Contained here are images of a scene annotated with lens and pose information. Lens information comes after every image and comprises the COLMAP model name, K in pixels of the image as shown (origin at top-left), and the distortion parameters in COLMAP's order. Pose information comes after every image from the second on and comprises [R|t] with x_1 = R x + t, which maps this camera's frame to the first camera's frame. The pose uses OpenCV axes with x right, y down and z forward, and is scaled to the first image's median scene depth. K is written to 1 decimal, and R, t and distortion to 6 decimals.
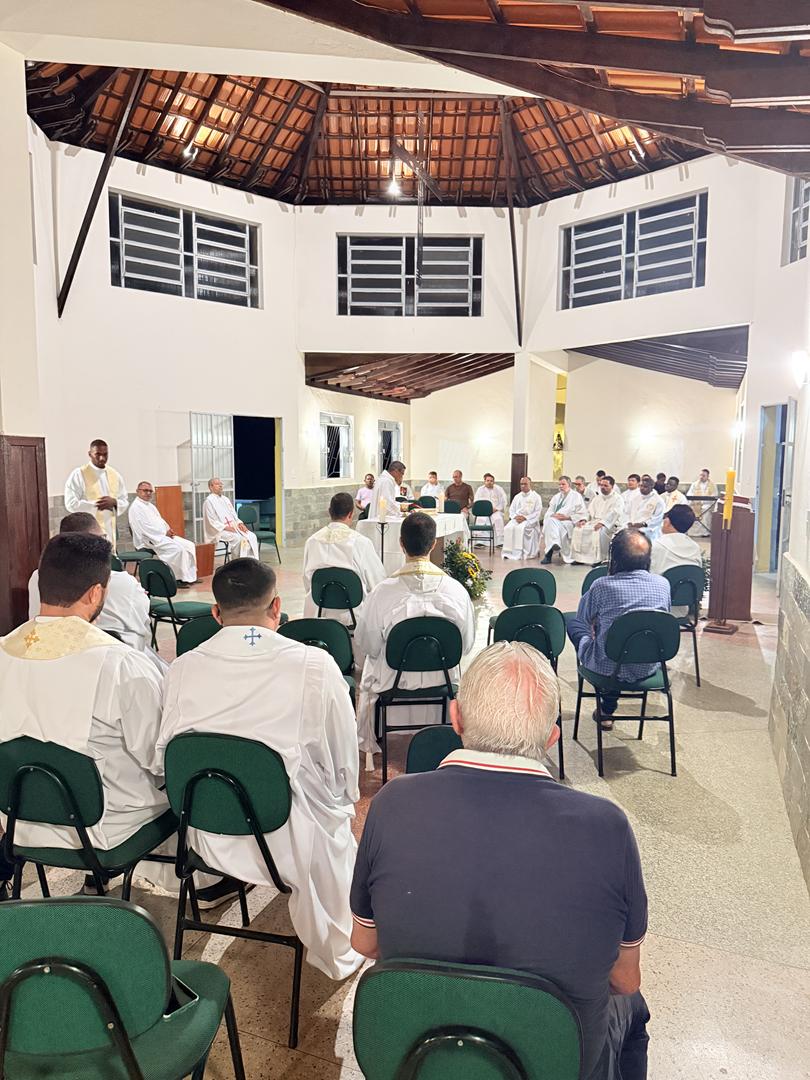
lens RADIAL K [[762.8, 0, 396.0], [0, 762.8, 563.2], [0, 0, 1]] dist [0.040002, -0.059272]
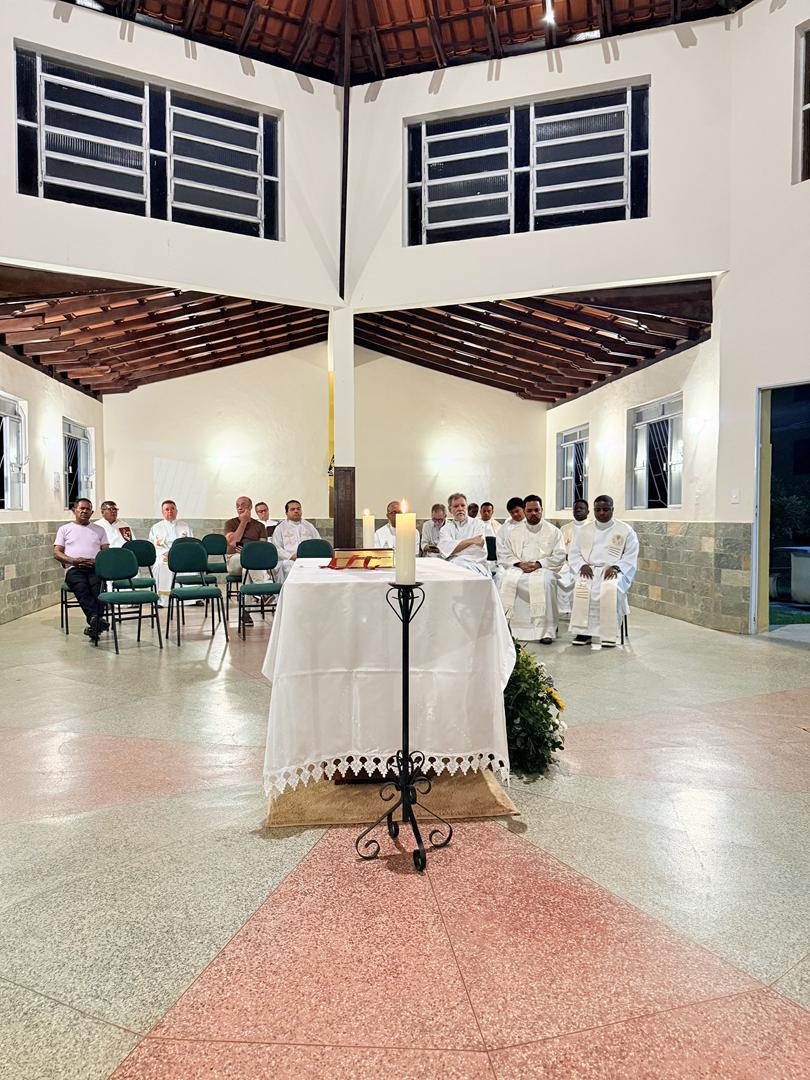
lens RADIAL K [[762.8, 0, 400.7], [0, 762.8, 542.3], [0, 0, 1]] dist [0.040002, -0.059272]
pose [[0.875062, -0.023406, 0.483445, -0.111683], [0.071035, 0.994225, -0.080443, -0.029532], [-0.478770, 0.104734, 0.871671, 0.470850]]
